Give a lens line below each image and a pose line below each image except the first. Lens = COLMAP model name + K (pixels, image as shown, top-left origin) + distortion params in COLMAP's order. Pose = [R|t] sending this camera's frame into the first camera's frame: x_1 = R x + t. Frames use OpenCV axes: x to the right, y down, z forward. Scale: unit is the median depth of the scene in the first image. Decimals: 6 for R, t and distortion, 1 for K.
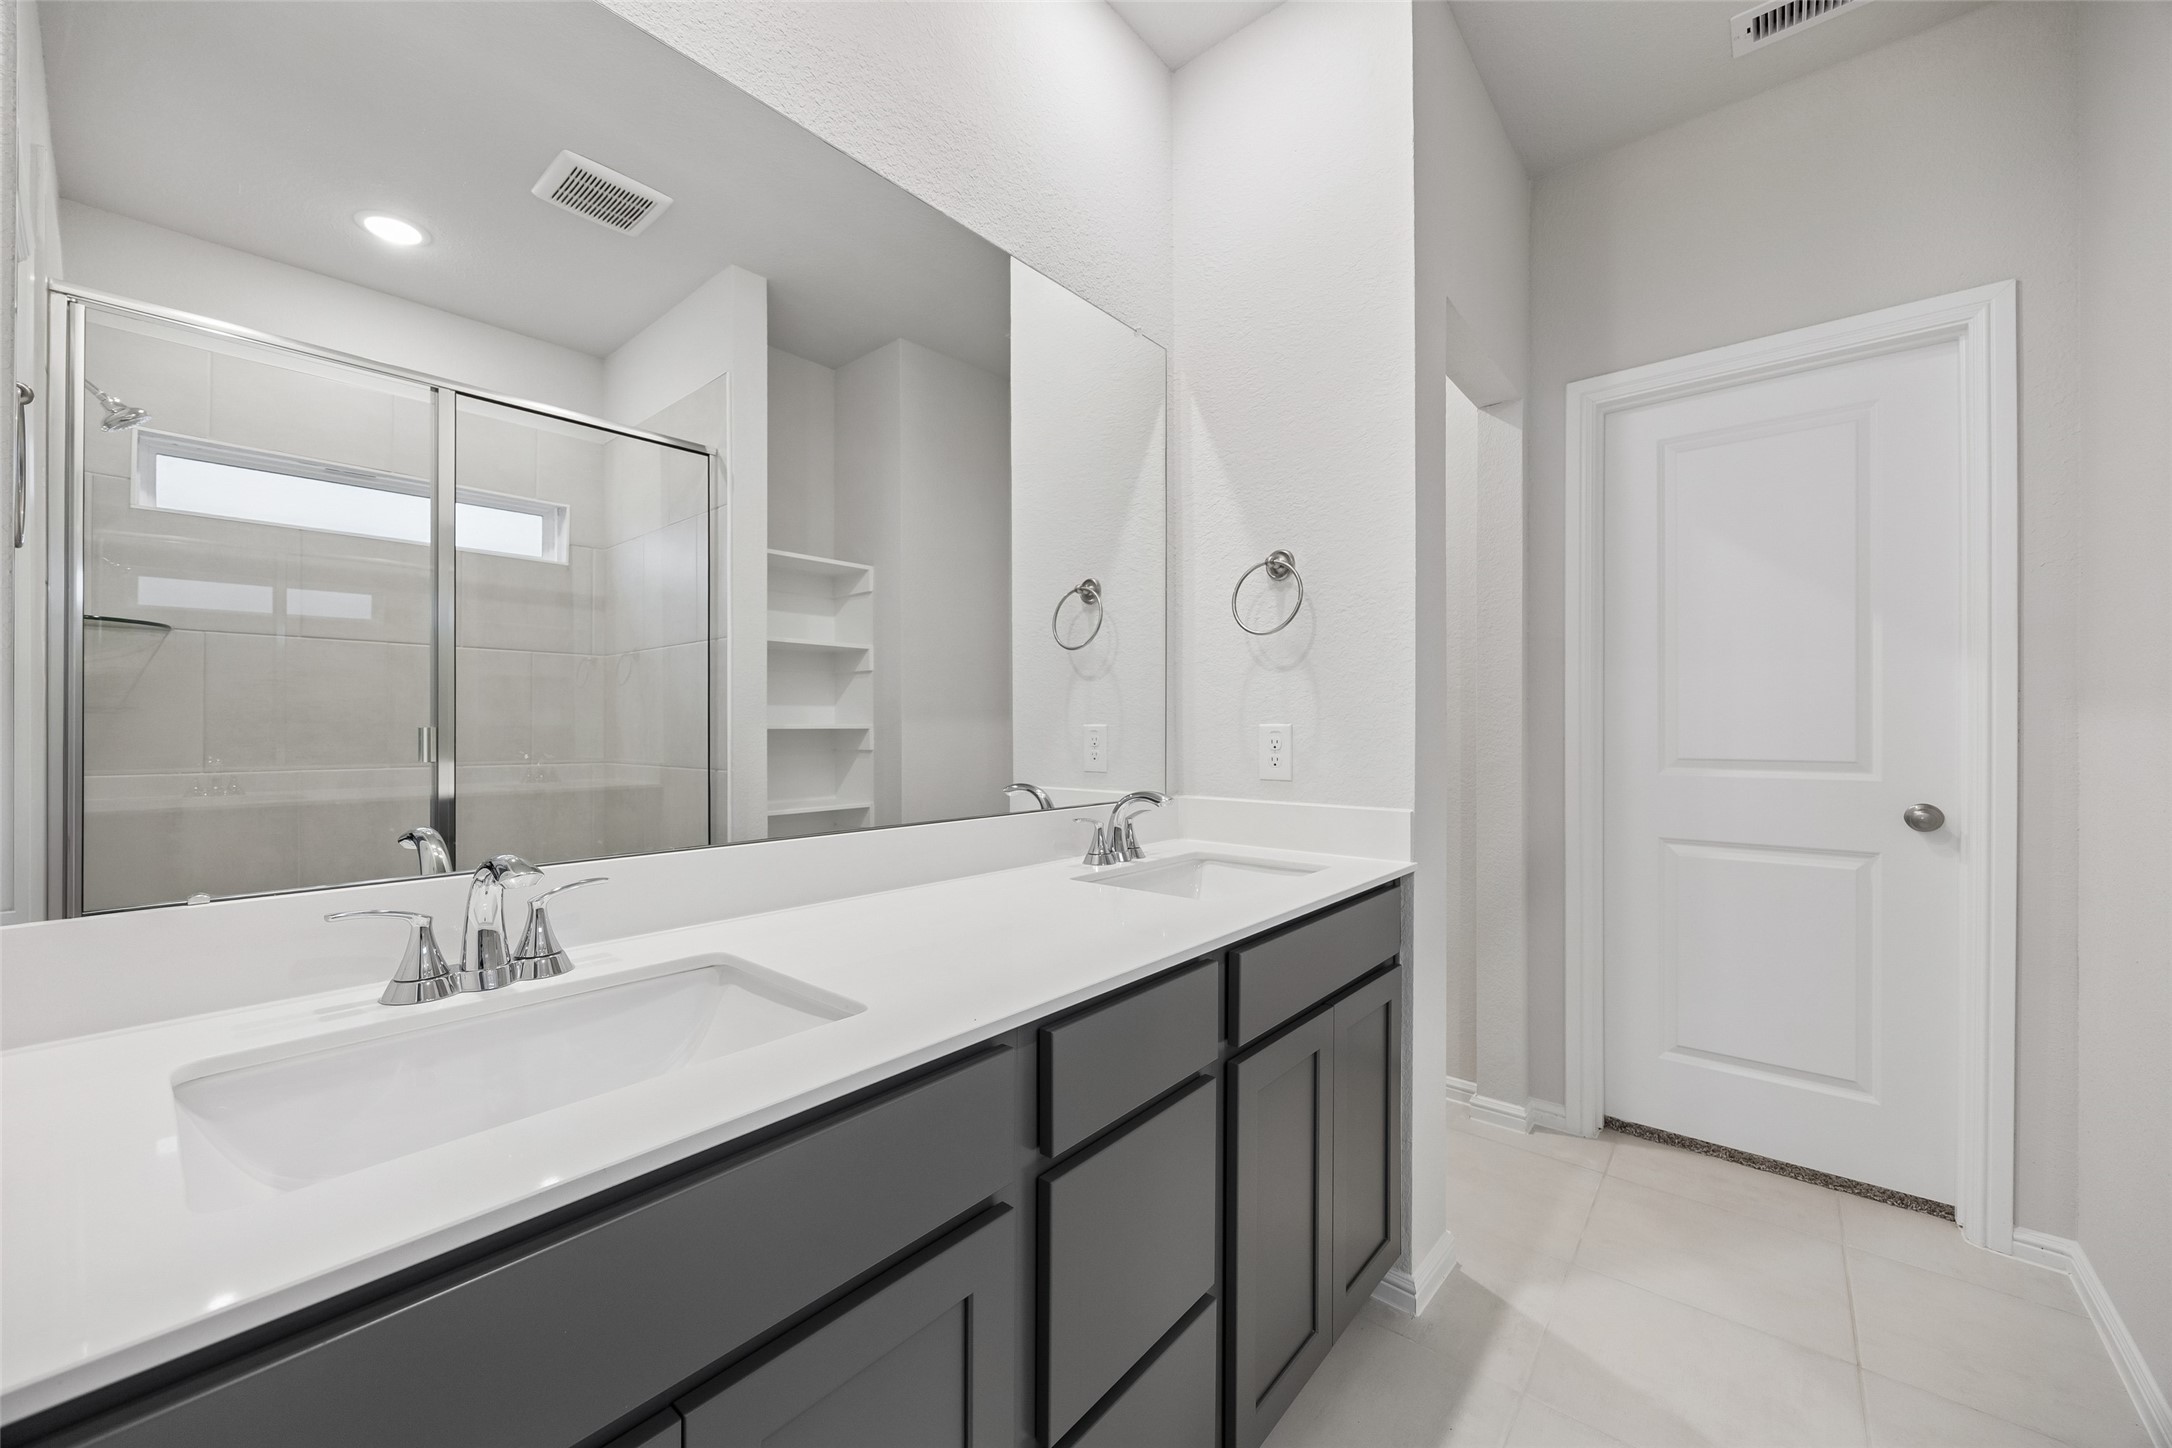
lens RADIAL K [[834.2, 0, 1058.1], [0, 834.2, 741.7], [0, 0, 1]] dist [-0.002295, 0.000116]
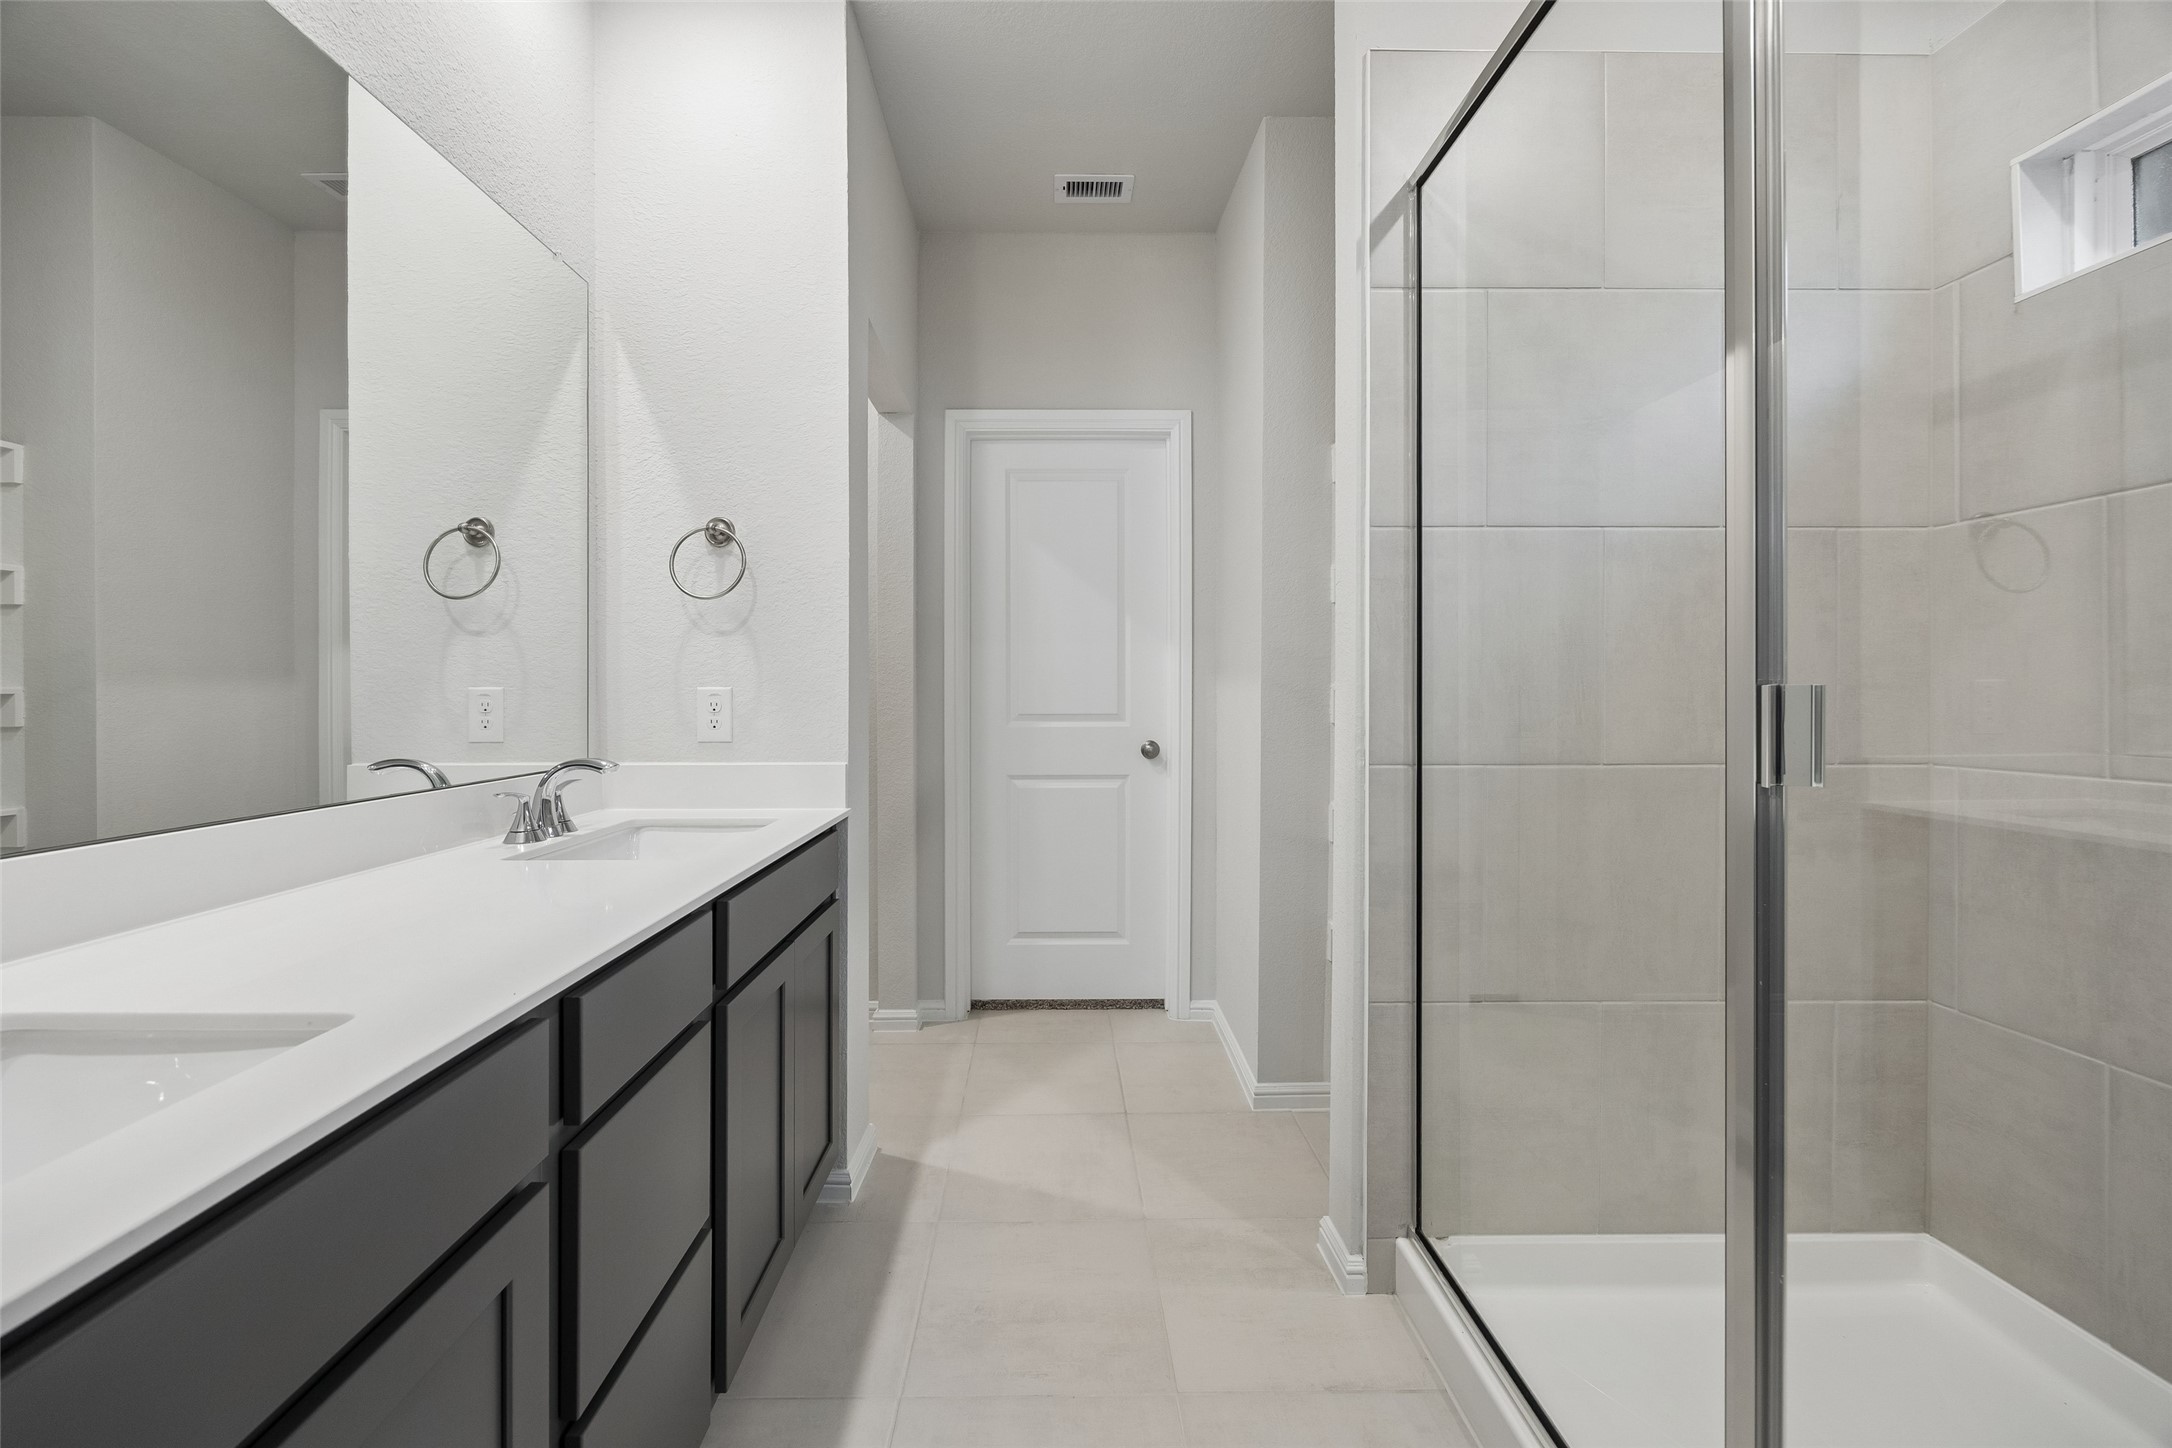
lens RADIAL K [[834.2, 0, 1052.3], [0, 834.2, 729.9], [0, 0, 1]] dist [-0.002295, 0.000116]
pose [[0.760419, -0.031238, 0.648681, -0.094372], [0.012204, 0.999353, 0.033819, 0.001710], [-0.649318, -0.017800, 0.760308, -0.049685]]
